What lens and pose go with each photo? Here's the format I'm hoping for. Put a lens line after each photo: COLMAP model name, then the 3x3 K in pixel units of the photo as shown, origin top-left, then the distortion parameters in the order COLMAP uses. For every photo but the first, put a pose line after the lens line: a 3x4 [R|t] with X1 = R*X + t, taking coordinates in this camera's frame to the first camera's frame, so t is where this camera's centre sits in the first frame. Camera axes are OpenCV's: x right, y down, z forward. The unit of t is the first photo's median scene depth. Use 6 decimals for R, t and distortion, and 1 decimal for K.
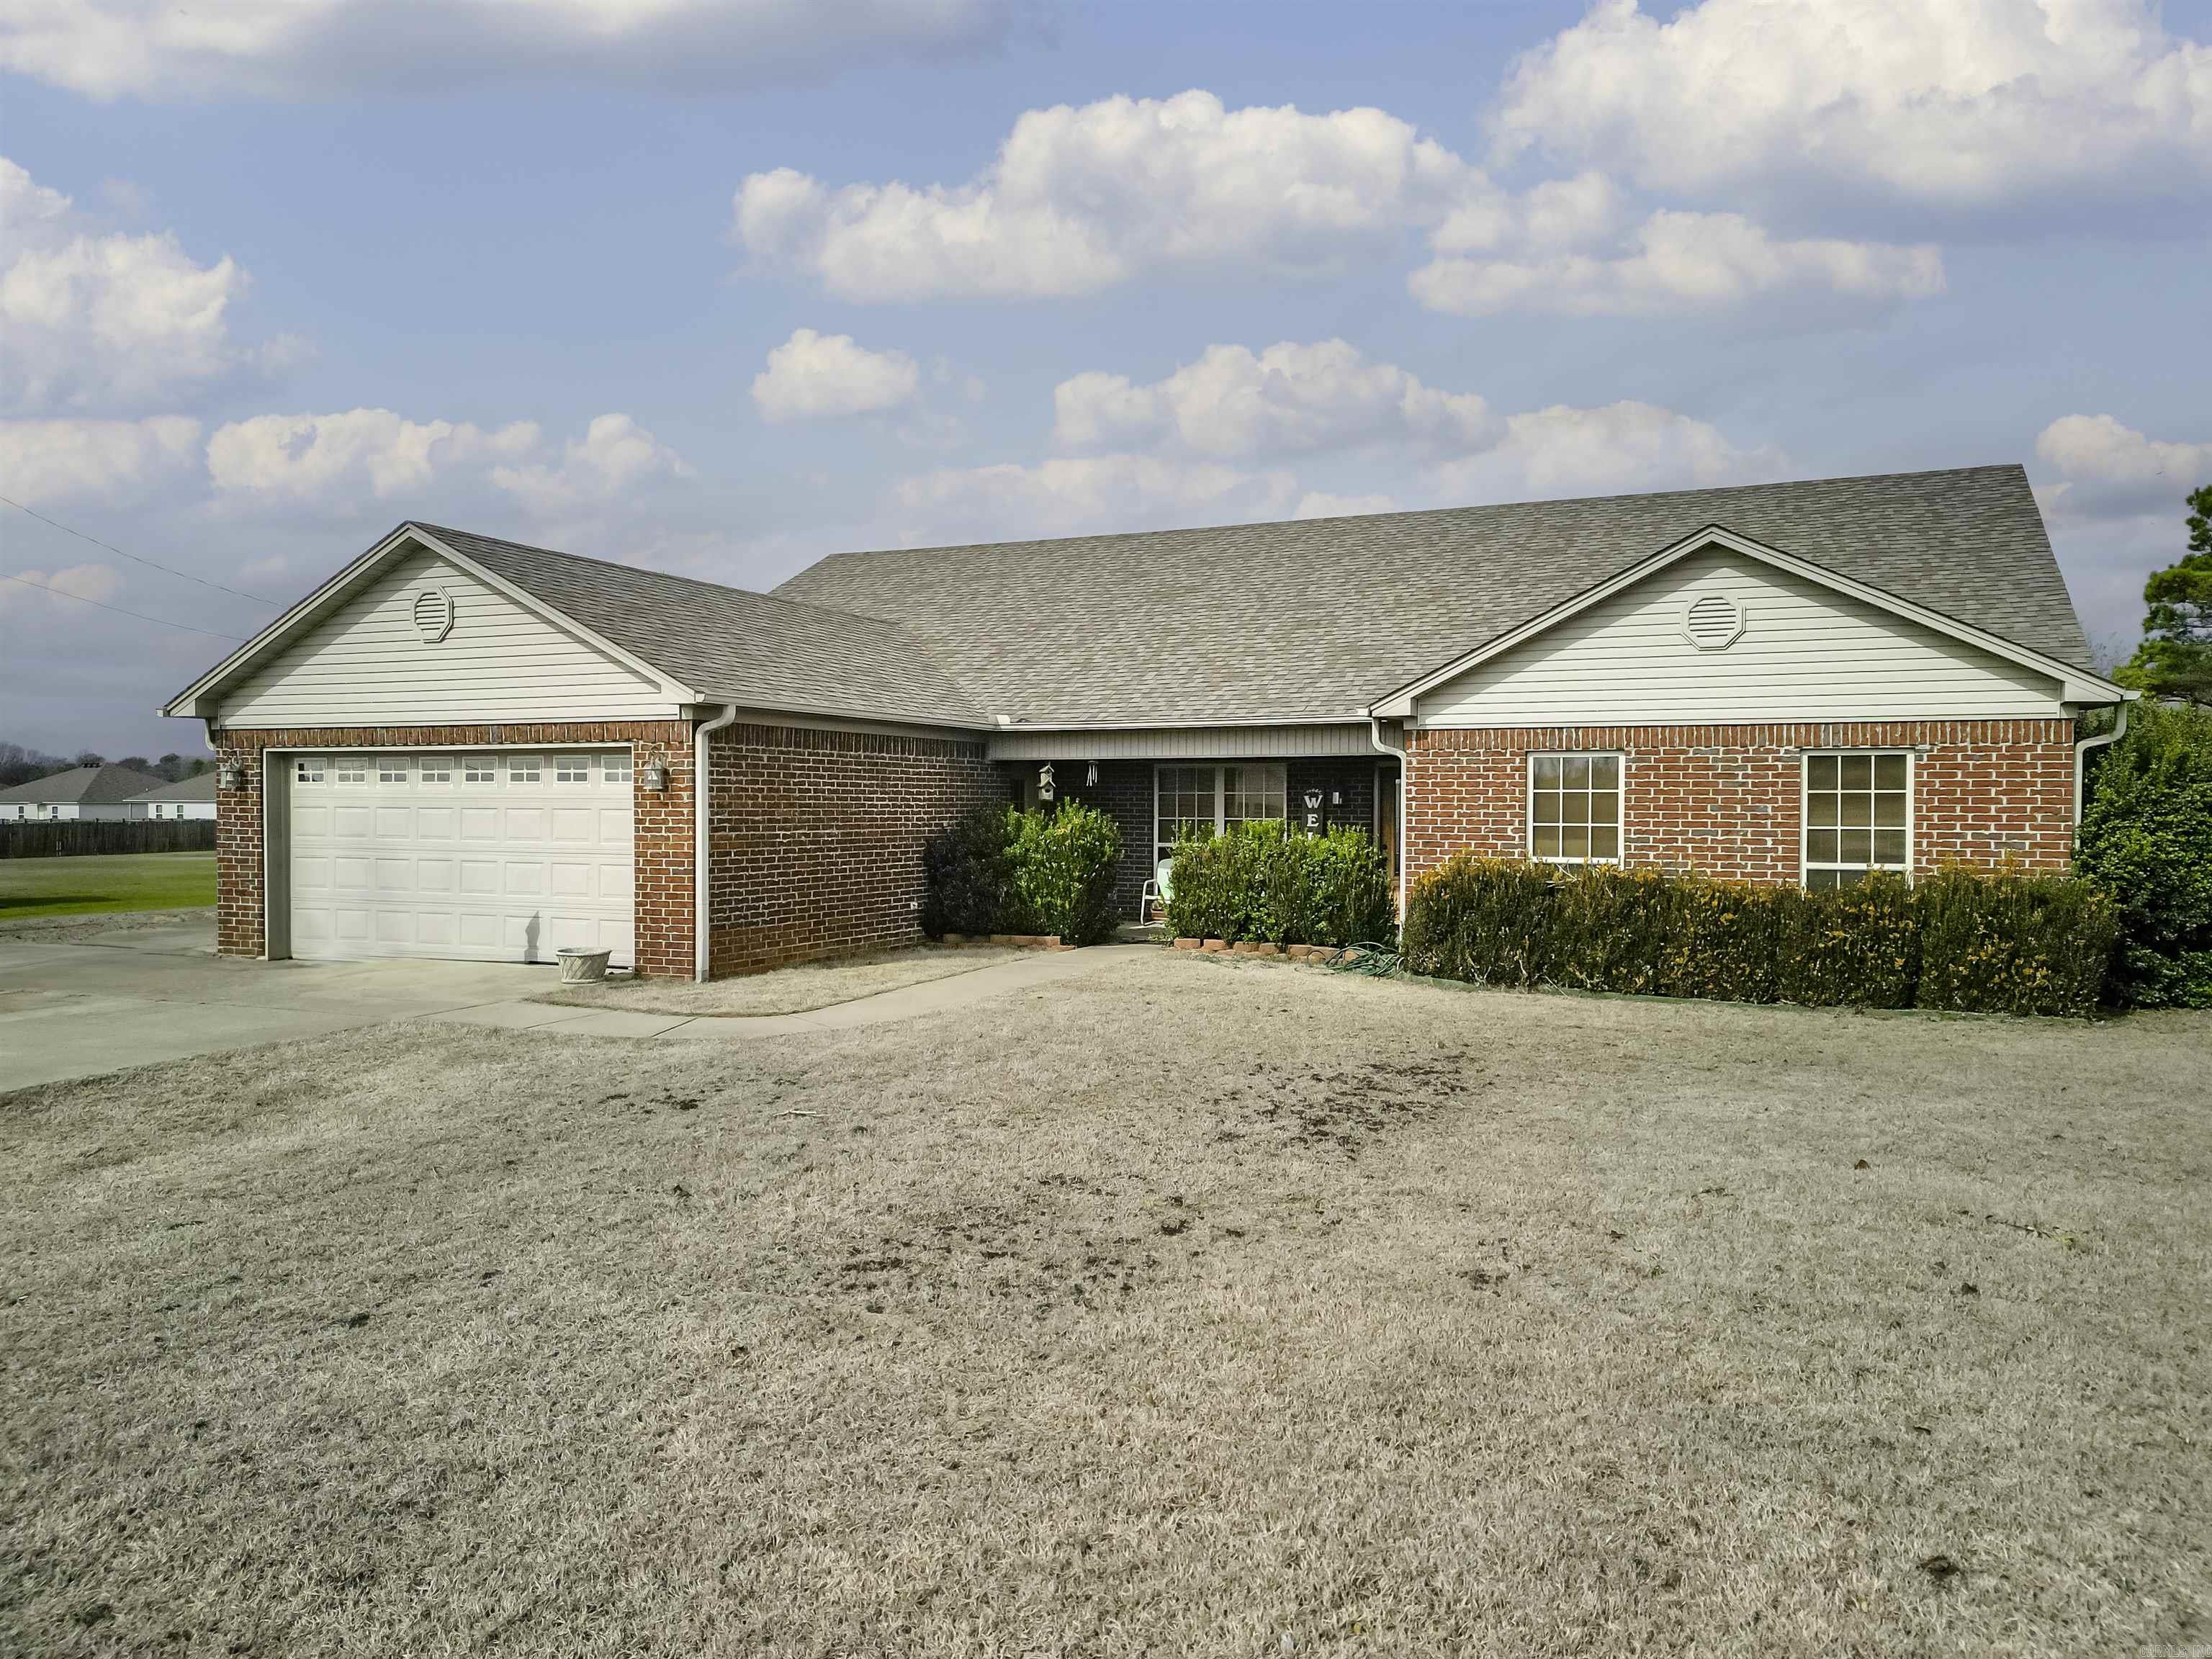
lens RADIAL K [[1617.8, 0, 1148.0], [0, 1617.8, 833.8], [0, 0, 1]] dist [0.069782, -0.077647]
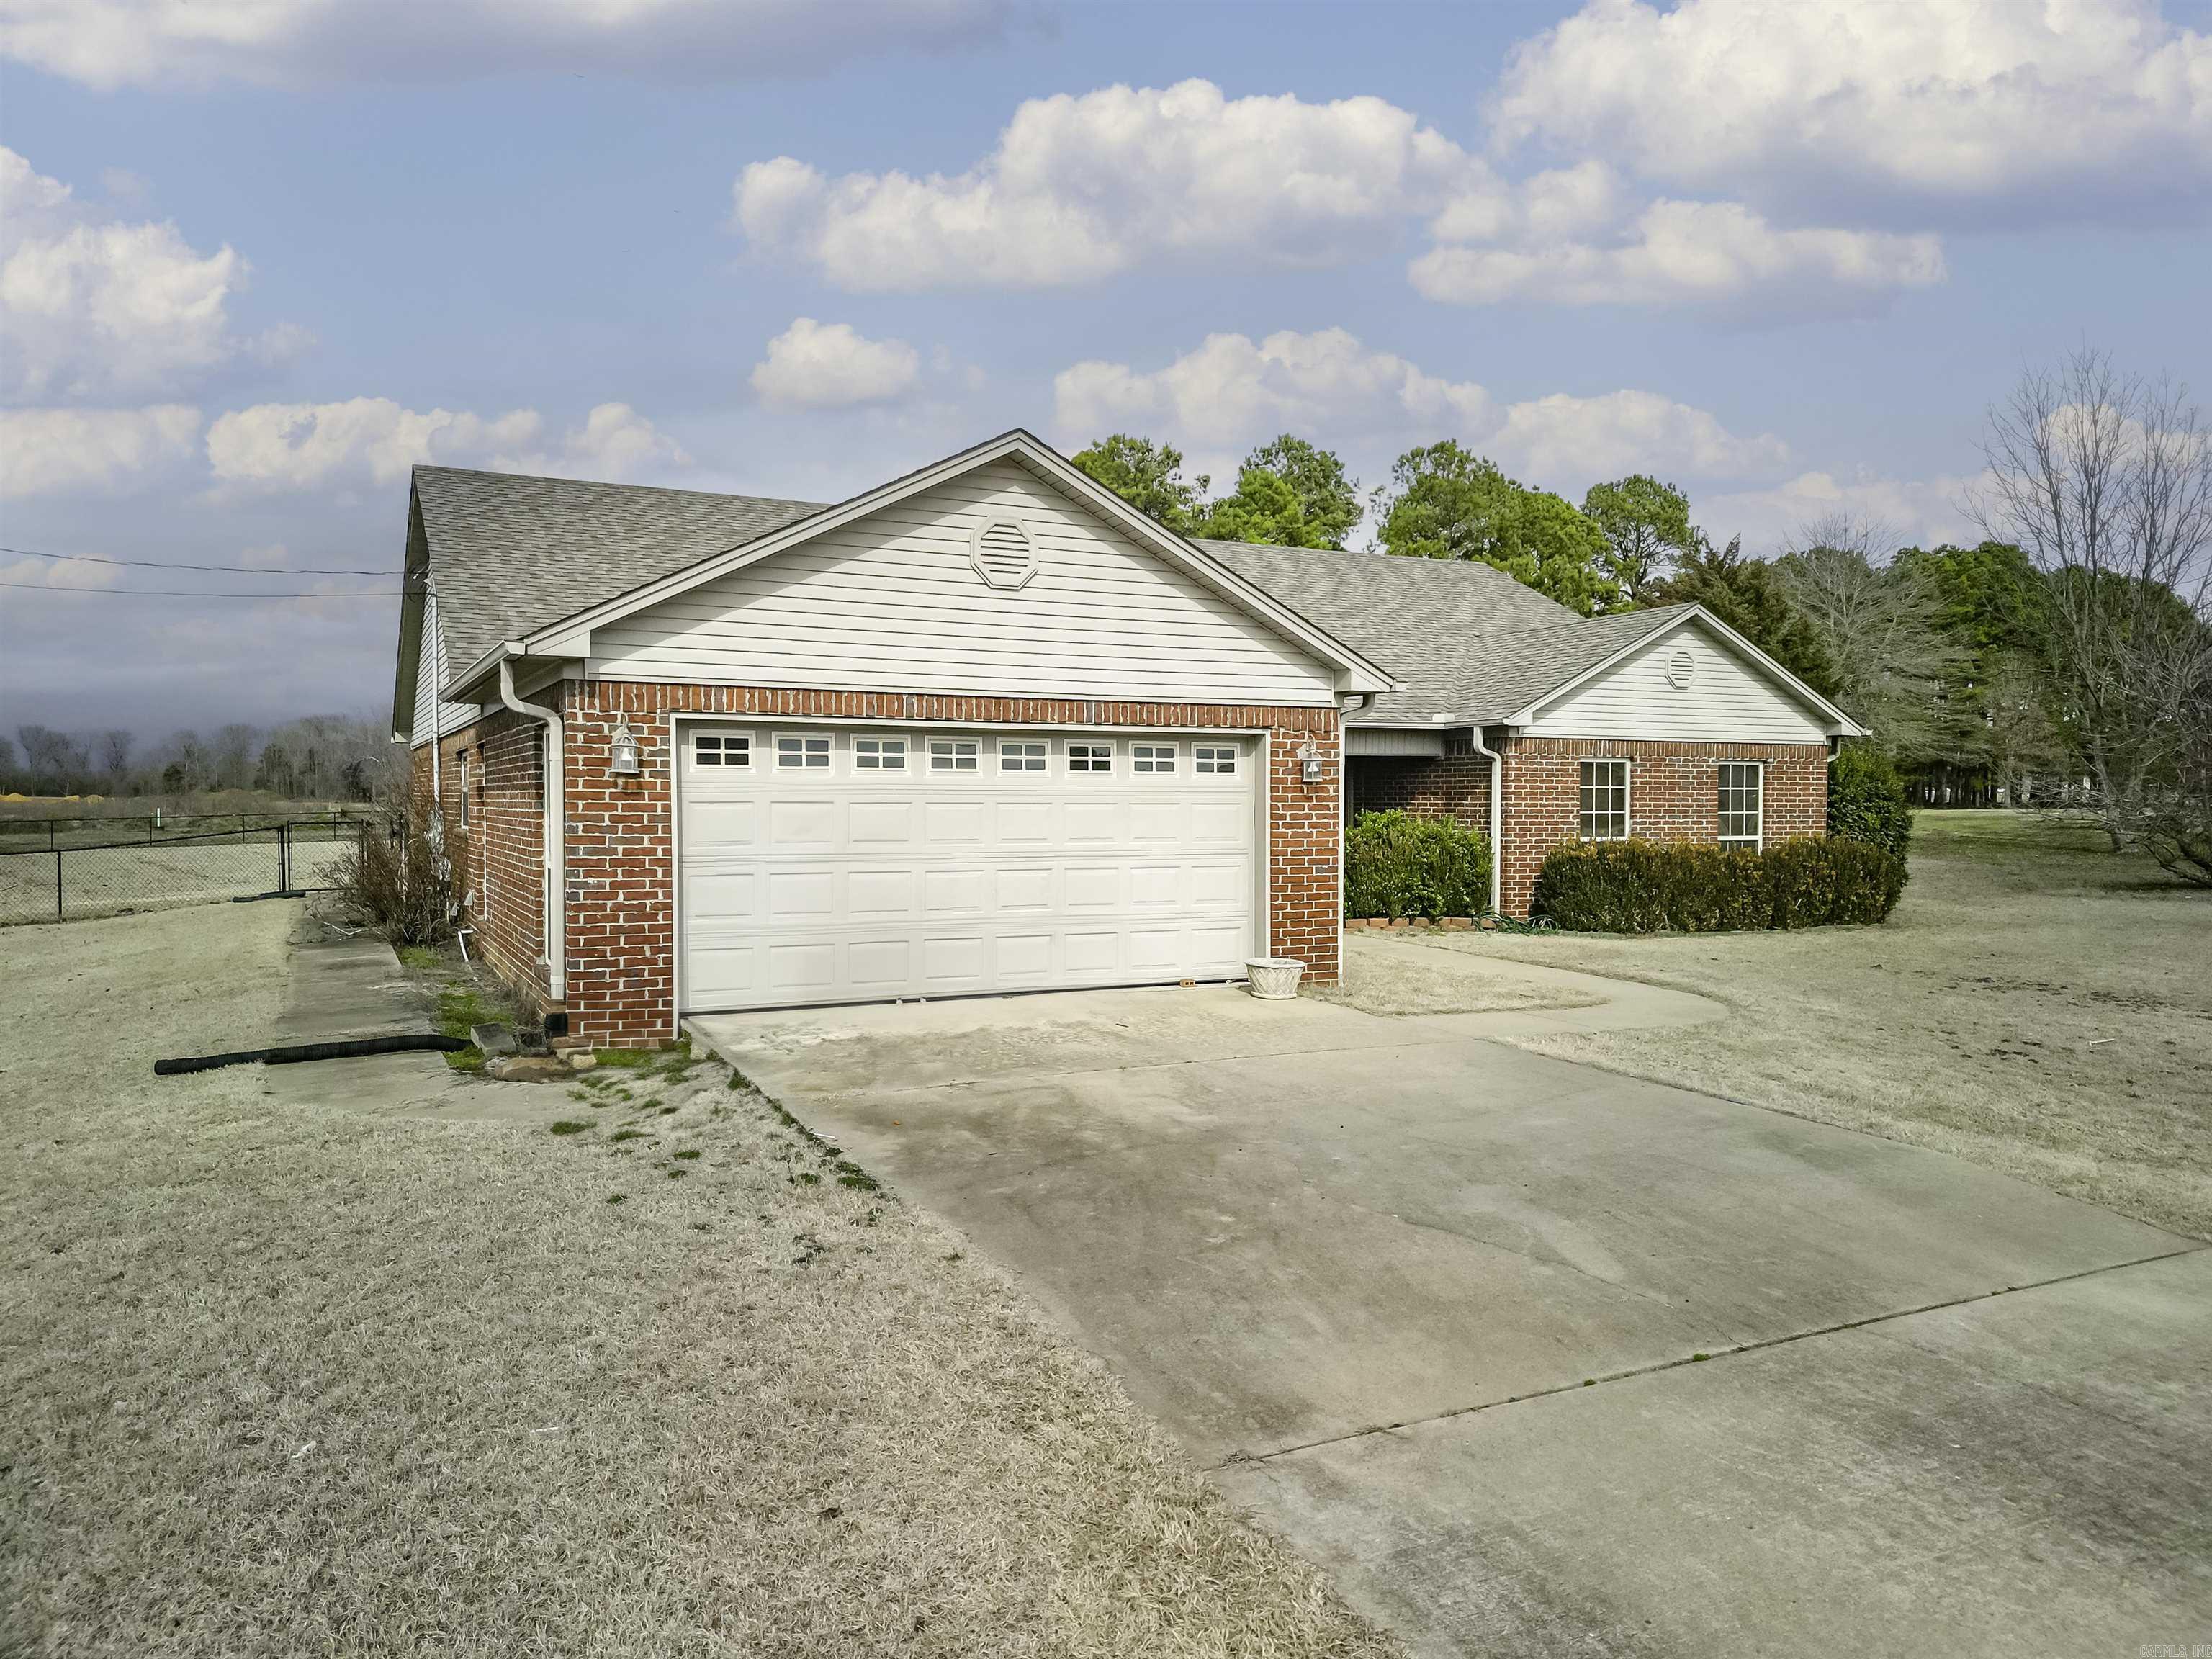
lens RADIAL K [[1586.1, 0, 1180.9], [0, 1586.1, 823.8], [0, 0, 1]] dist [0.060794, -0.075107]
pose [[0.606370, -0.013871, 0.795061, -1.033306], [0.014674, 0.999873, 0.006252, -0.009801], [-0.795047, 0.007875, 0.606497, 0.500507]]
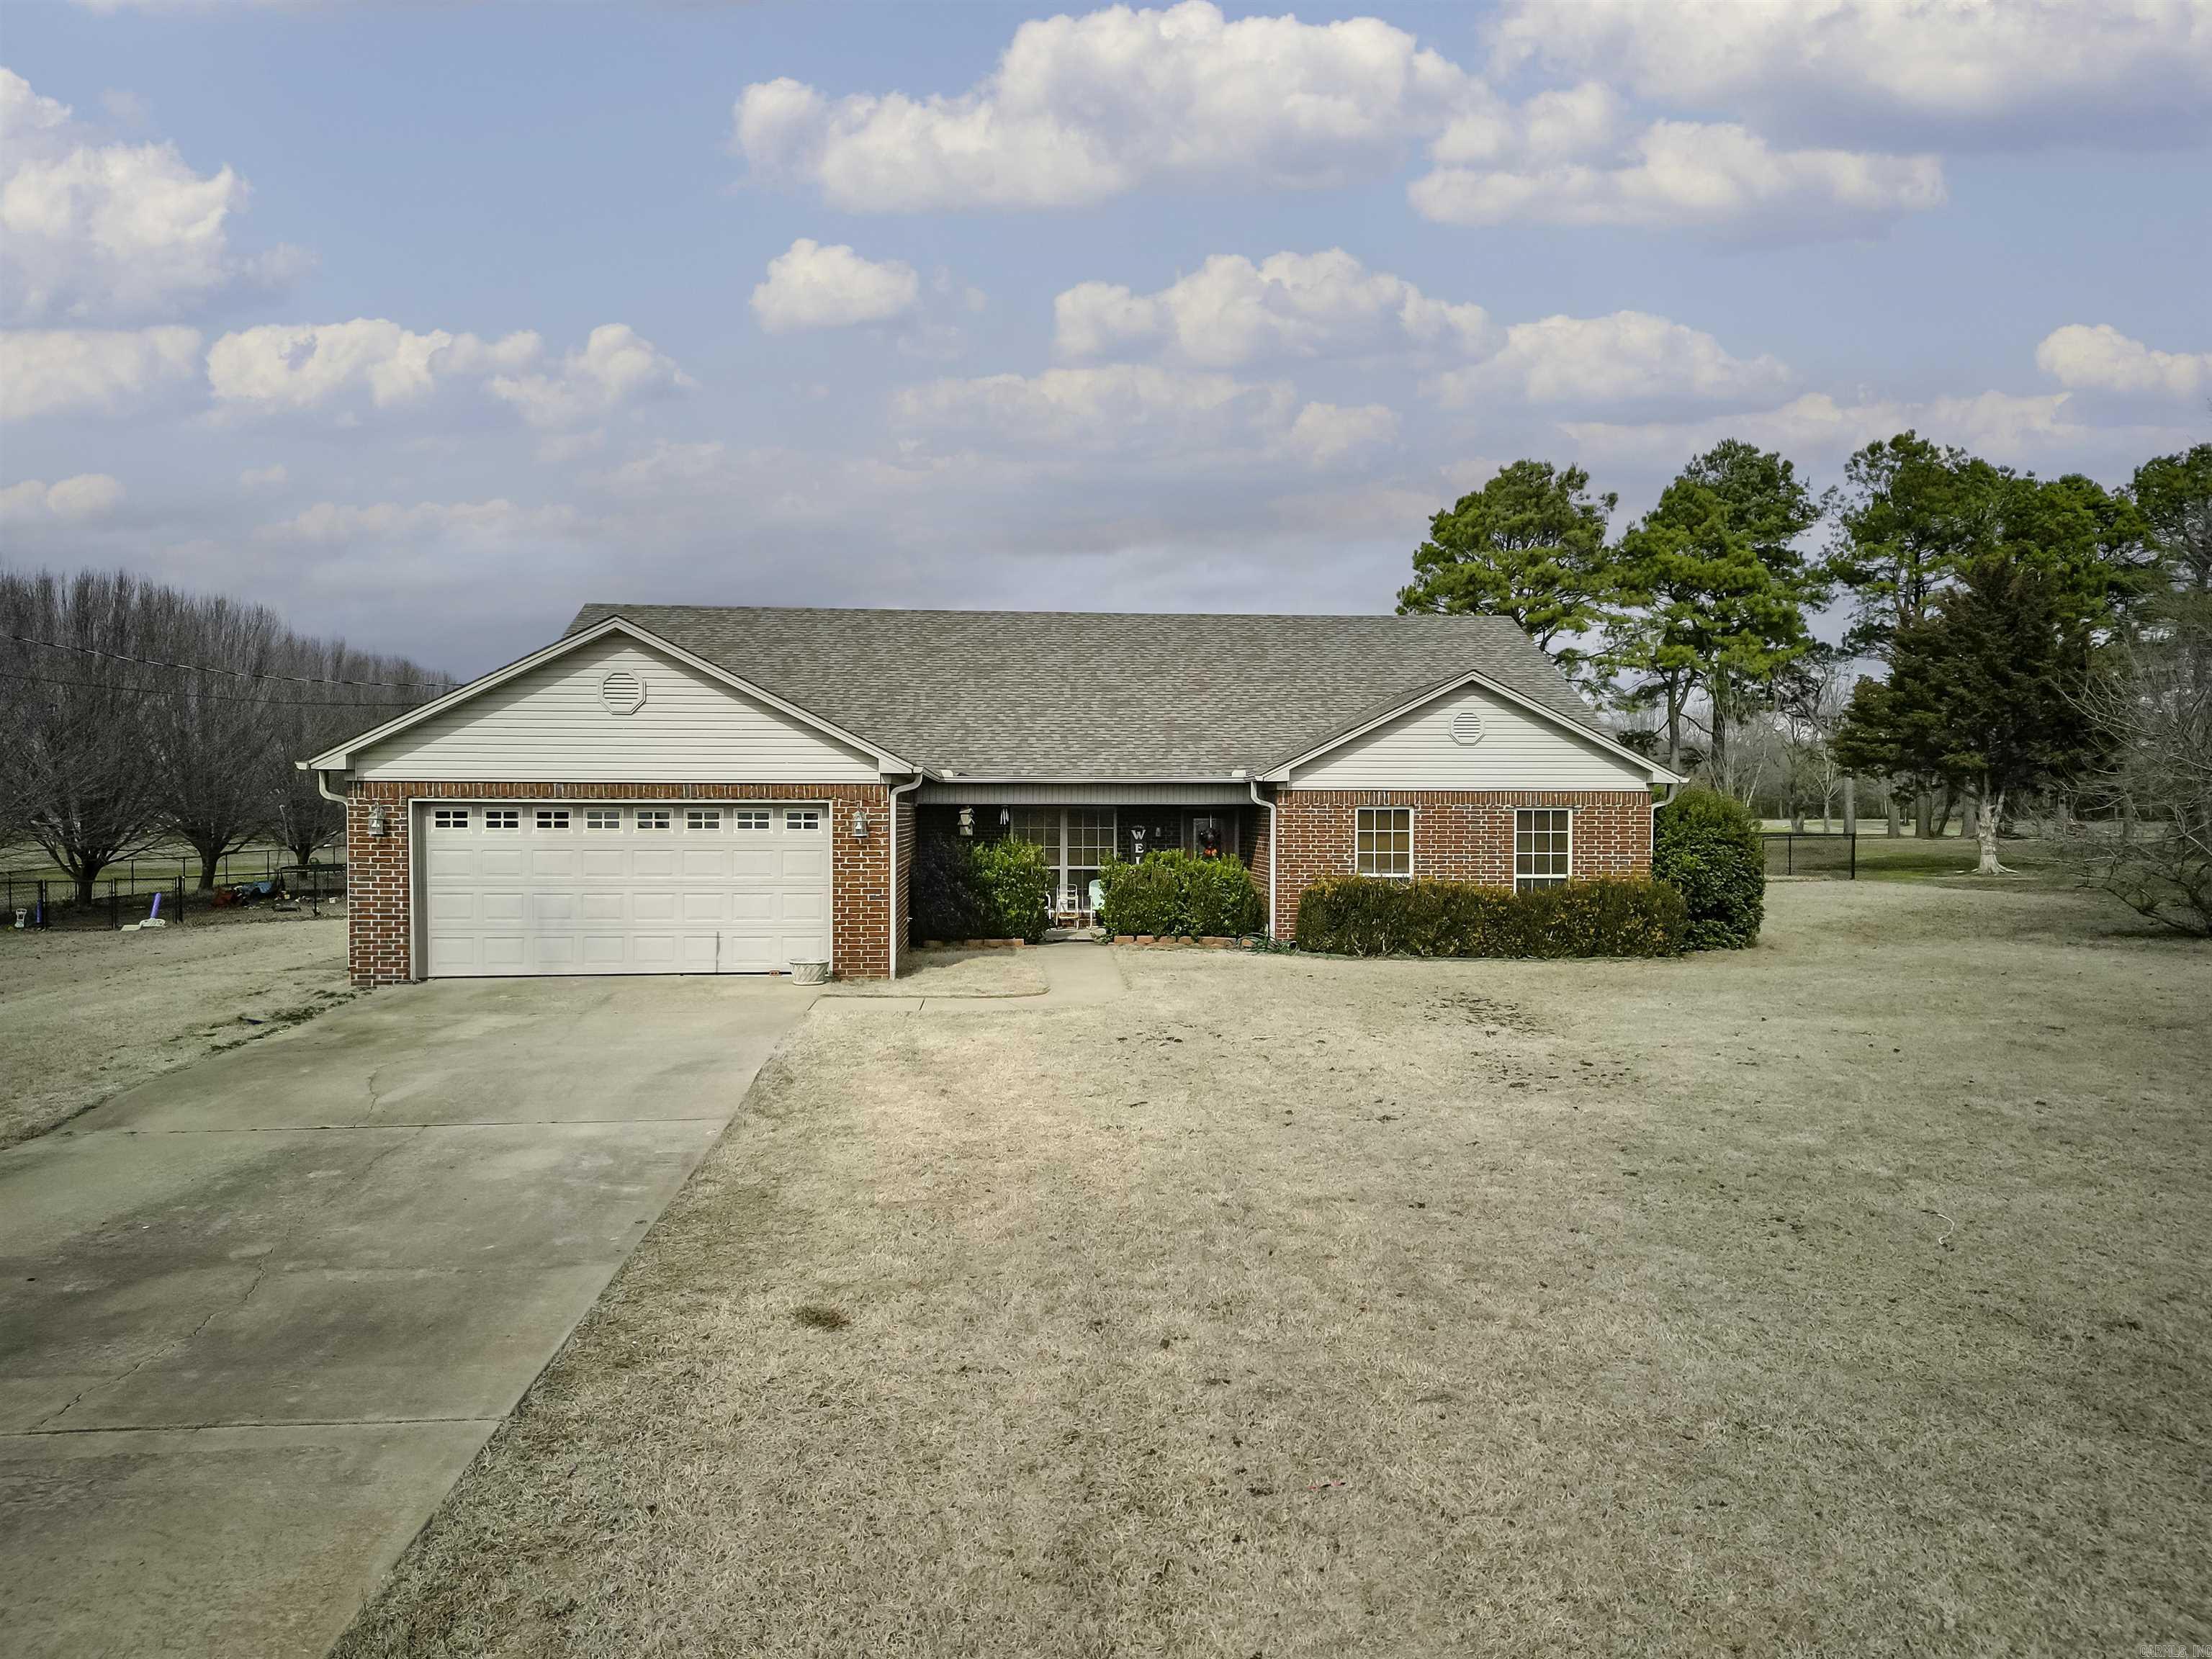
lens RADIAL K [[1617.8, 0, 1148.0], [0, 1617.8, 833.8], [0, 0, 1]] dist [0.069782, -0.077647]
pose [[0.874079, -0.006971, 0.485734, -0.719758], [0.007912, 0.999969, 0.000115, -0.026517], [-0.485720, 0.003743, 0.874106, -0.262983]]
